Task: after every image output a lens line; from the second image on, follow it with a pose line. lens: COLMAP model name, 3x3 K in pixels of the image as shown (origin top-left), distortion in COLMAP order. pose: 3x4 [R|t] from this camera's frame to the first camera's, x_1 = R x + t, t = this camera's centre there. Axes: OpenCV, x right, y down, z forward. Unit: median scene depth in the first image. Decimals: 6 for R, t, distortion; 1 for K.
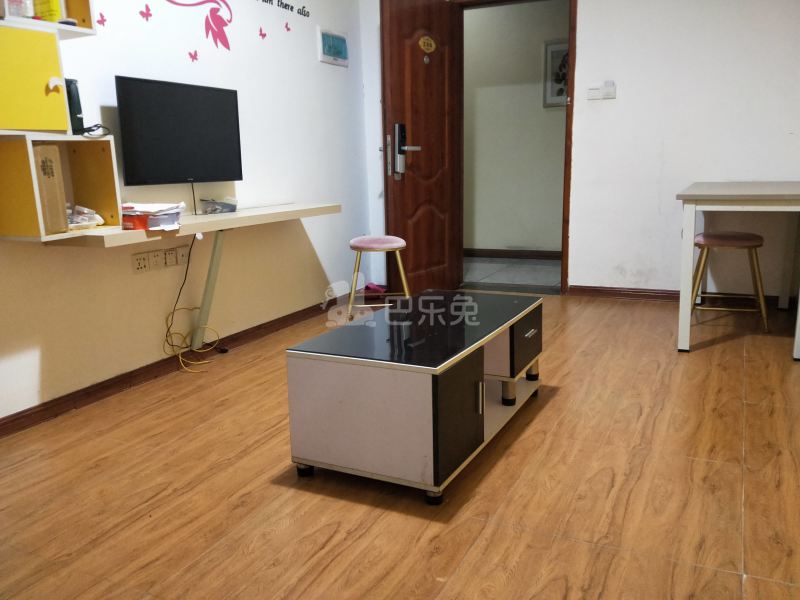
lens RADIAL K [[671.9, 0, 400.0], [0, 671.9, 300.0], [0, 0, 1]] dist [0.058737, -0.114494]
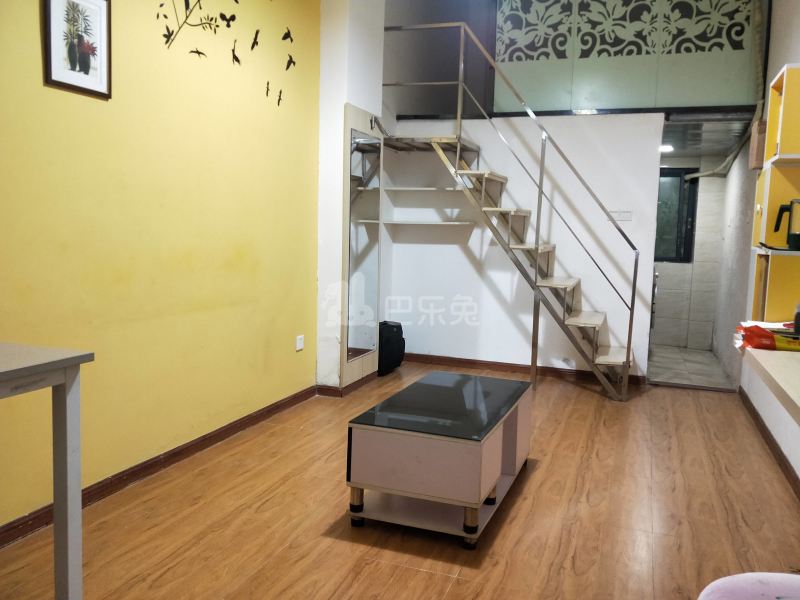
lens RADIAL K [[676.8, 0, 409.5], [0, 676.8, 300.2], [0, 0, 1]] dist [0.003120, -0.007239]
pose [[-0.991395, 0.016962, -0.129799, 0.281817], [-0.023845, 0.951577, 0.306483, -0.519140], [0.128712, 0.306941, -0.942985, 2.111099]]
